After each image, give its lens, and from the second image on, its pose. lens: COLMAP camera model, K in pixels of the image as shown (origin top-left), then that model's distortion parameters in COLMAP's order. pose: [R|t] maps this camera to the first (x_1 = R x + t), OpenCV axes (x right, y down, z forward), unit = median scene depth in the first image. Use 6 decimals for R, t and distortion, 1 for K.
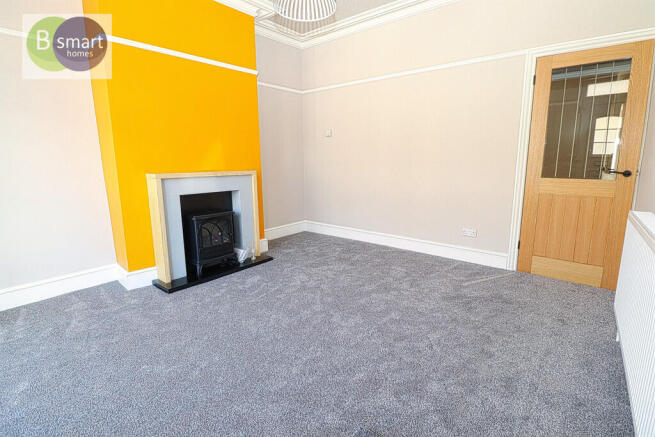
lens RADIAL K [[303.6, 0, 331.9], [0, 303.6, 210.9], [0, 0, 1]] dist [0.000703, -0.015971]
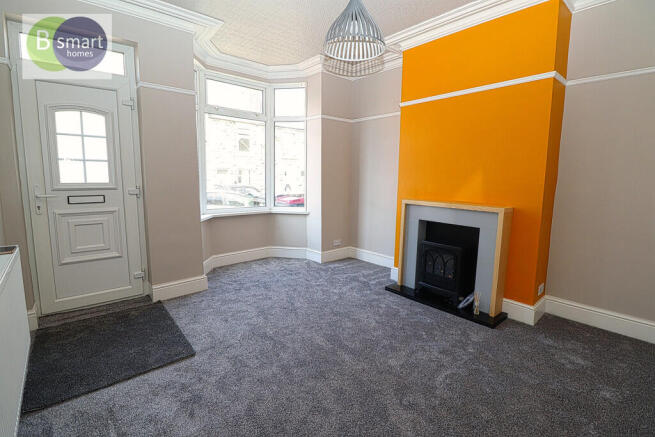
lens RADIAL K [[306.5, 0, 331.2], [0, 306.5, 212.0], [0, 0, 1]] dist [-0.002032, -0.012524]
pose [[-0.161865, 0.118282, -0.979698, 0.687873], [-0.179297, 0.972741, 0.147065, -0.187859], [0.970388, 0.199461, -0.136245, 0.798535]]
